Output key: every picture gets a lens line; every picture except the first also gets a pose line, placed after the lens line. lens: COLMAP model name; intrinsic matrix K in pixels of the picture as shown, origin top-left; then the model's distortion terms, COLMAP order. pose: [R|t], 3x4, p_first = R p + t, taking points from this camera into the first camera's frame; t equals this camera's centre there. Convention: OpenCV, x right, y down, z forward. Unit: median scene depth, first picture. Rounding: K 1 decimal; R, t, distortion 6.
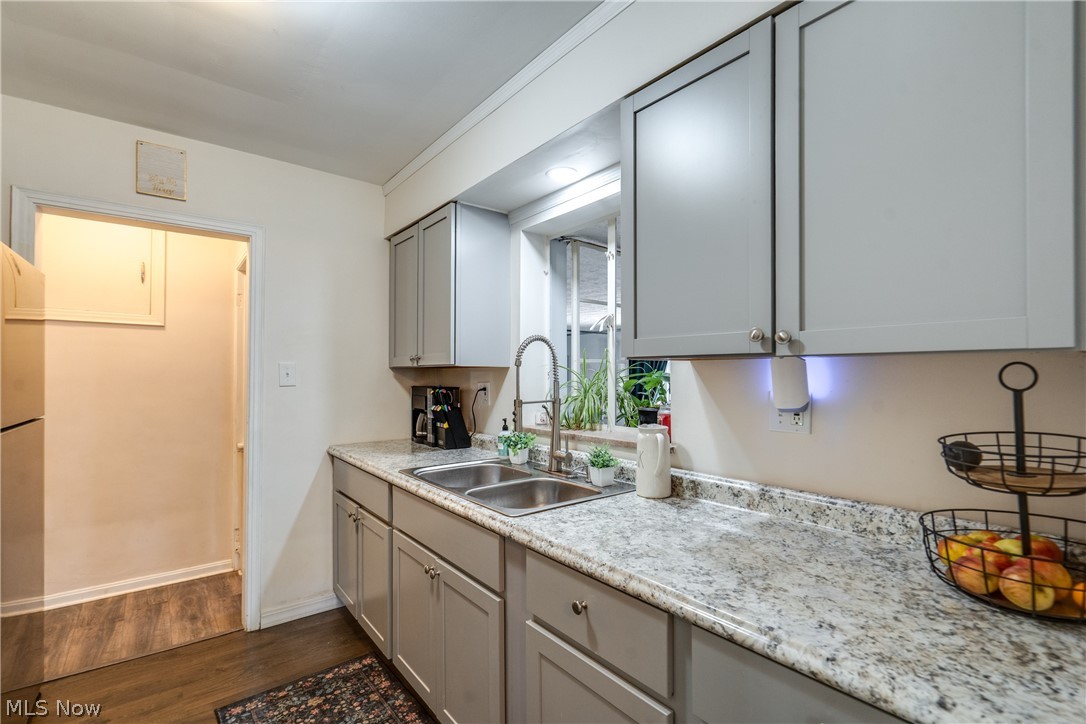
lens RADIAL K [[496.5, 0, 544.6], [0, 496.5, 370.0], [0, 0, 1]] dist [0.001165, 0.000307]
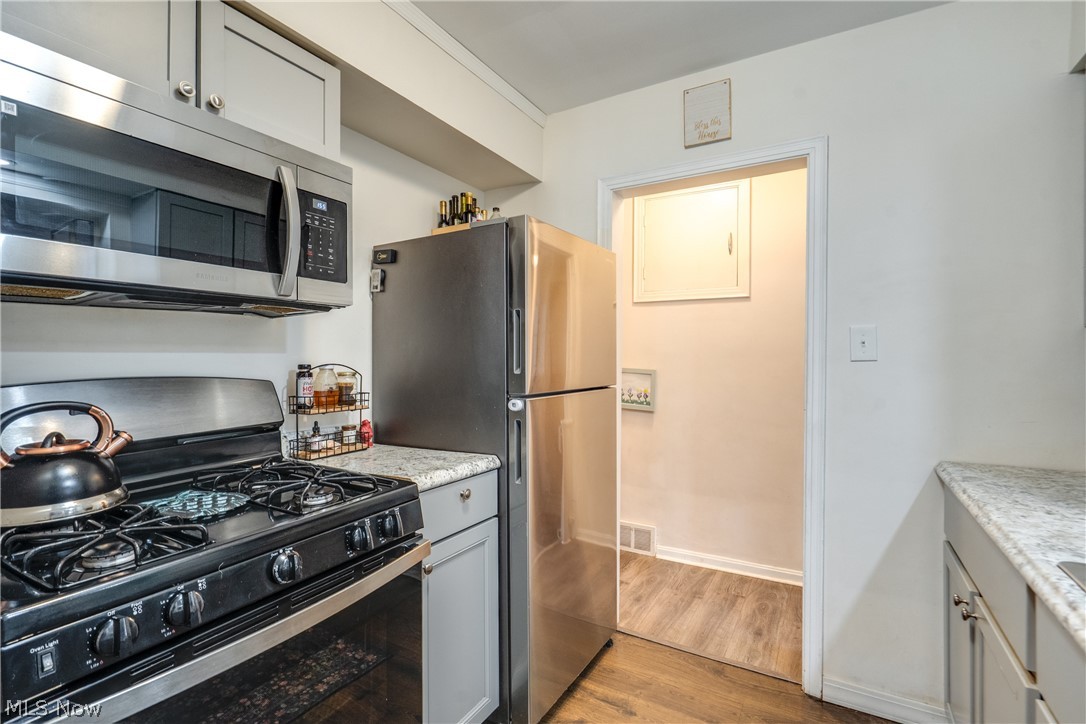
lens RADIAL K [[504.8, 0, 526.7], [0, 504.8, 359.0], [0, 0, 1]] dist [0.000843, 0.000031]
pose [[0.366428, 0.002410, -0.930443, -0.050324], [0.010777, 0.999919, 0.006834, 0.020398], [0.930384, -0.012531, 0.366373, 0.329518]]
